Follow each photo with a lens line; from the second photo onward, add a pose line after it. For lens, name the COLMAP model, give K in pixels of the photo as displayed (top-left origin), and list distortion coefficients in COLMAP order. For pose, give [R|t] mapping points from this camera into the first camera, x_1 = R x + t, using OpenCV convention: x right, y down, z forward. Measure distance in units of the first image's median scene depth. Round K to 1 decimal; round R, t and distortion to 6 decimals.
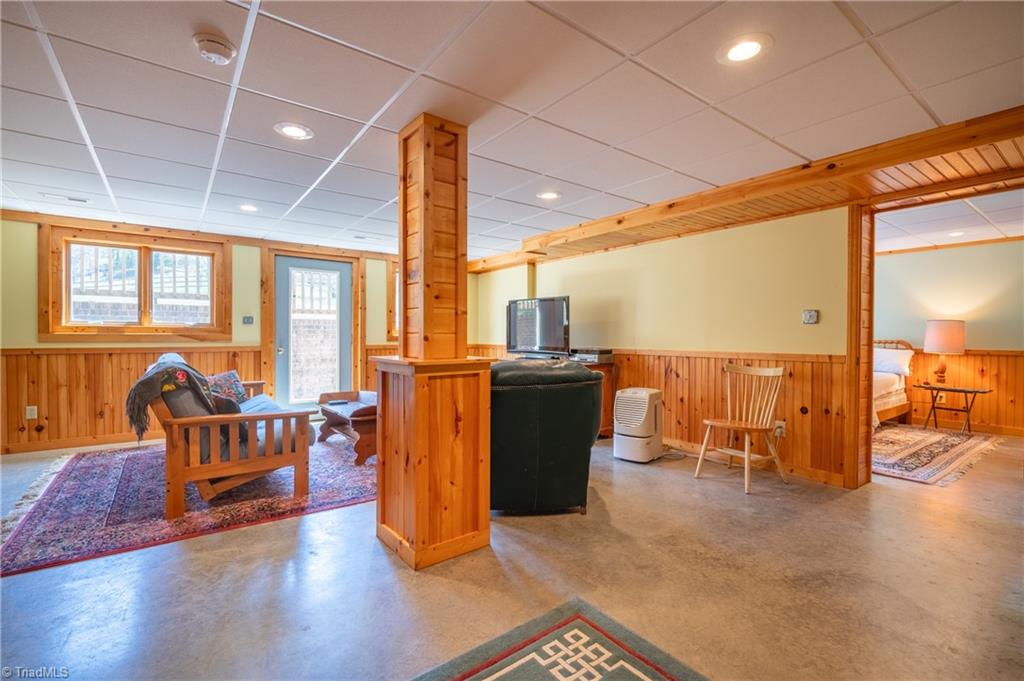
lens RADIAL K [[462.4, 0, 518.3], [0, 462.4, 341.5], [0, 0, 1]] dist [0.001520, -0.000919]
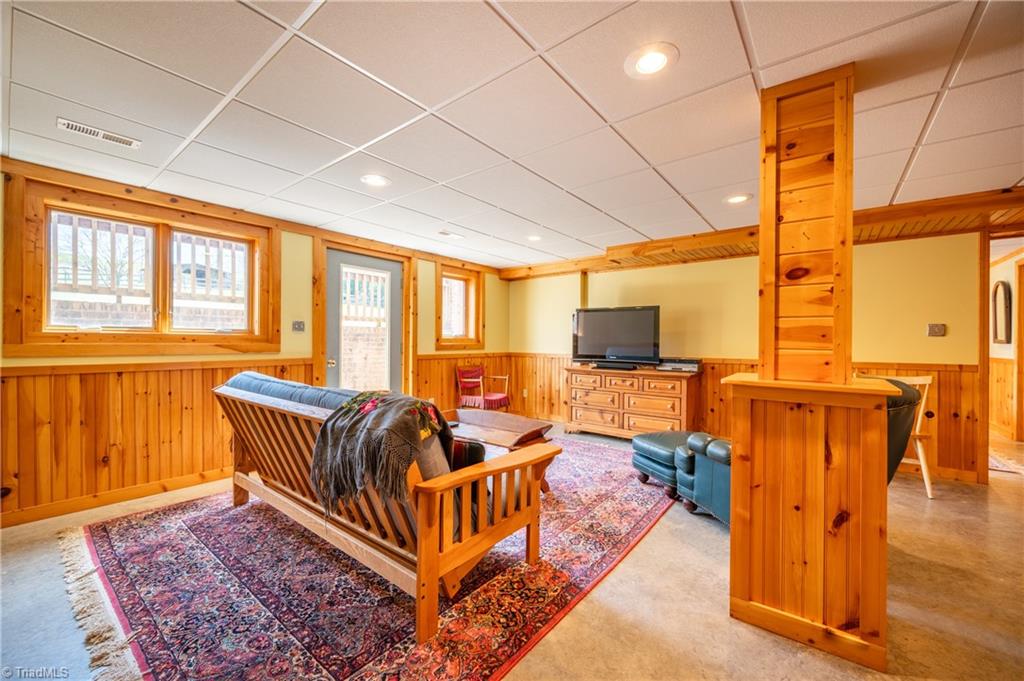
lens RADIAL K [[407.1, 0, 526.1], [0, 407.1, 342.4], [0, 0, 1]] dist [0.000888, -0.000382]
pose [[0.965282, 0.000967, 0.261209, -0.480483], [0.001318, 0.999962, -0.008573, -0.014036], [-0.261208, 0.008620, 0.965244, 0.263590]]
